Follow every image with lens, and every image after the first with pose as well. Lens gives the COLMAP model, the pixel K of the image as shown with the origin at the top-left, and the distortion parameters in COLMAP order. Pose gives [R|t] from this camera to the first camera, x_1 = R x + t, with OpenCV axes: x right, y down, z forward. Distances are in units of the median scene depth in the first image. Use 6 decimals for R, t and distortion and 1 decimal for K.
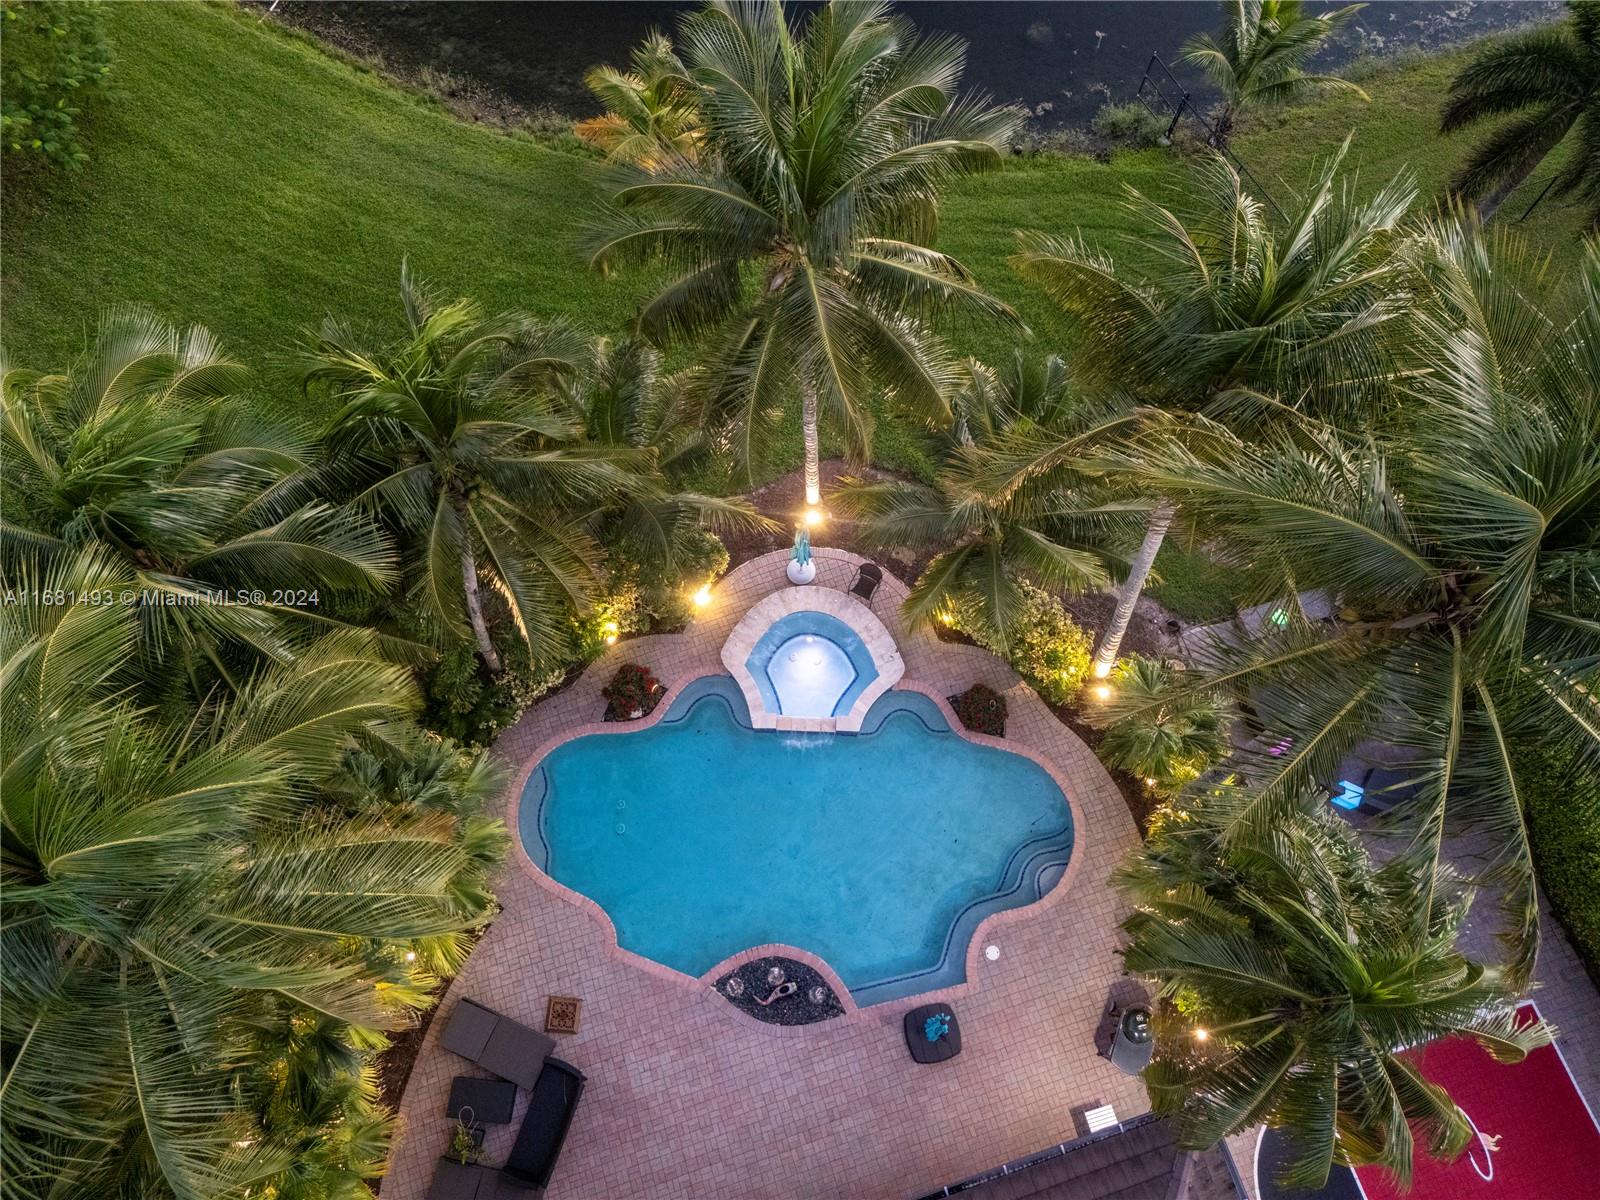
lens RADIAL K [[1177.1, 0, 800.0], [0, 1177.1, 600.0], [0, 0, 1]] dist [0.076621, -0.078664]
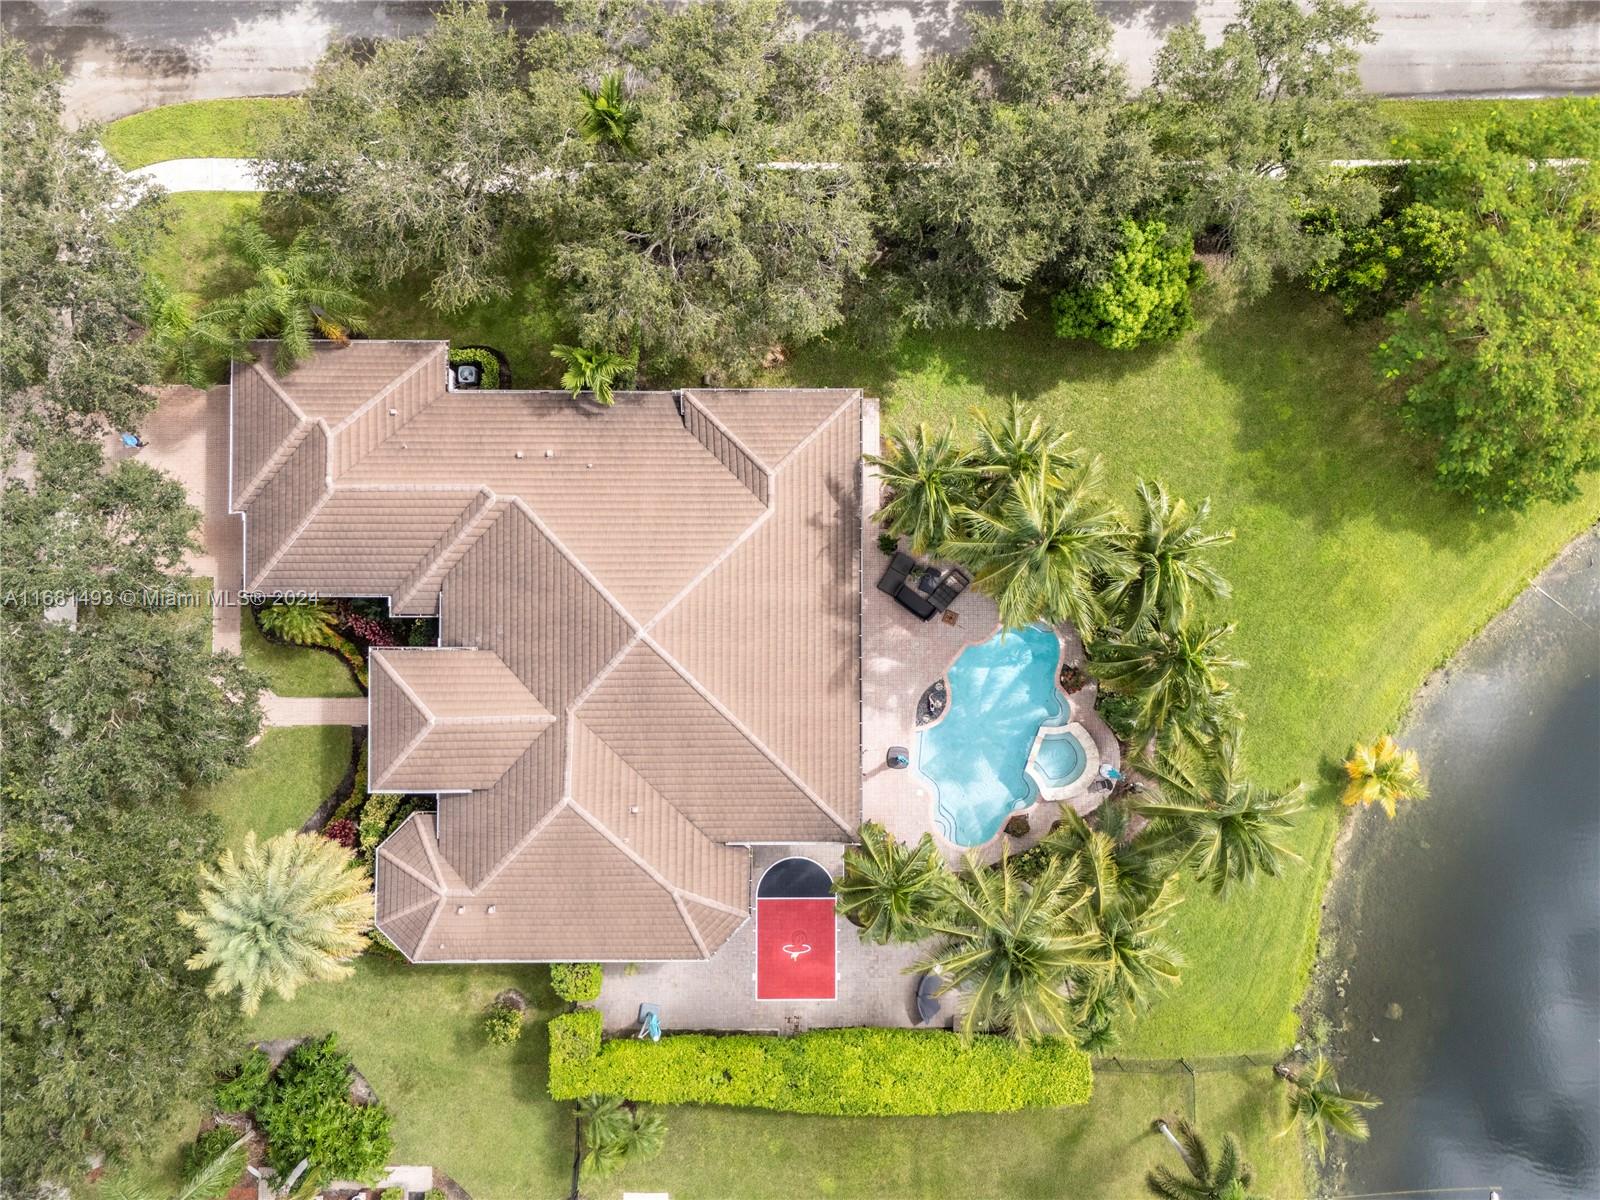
lens RADIAL K [[1177.1, 0, 800.0], [0, 1177.1, 600.0], [0, 0, 1]] dist [0.076621, -0.078664]
pose [[-0.308320, 0.950743, -0.032034, -0.057347], [-0.900727, -0.280937, 0.331309, -0.163679], [0.305990, 0.131003, 0.942978, -1.358638]]
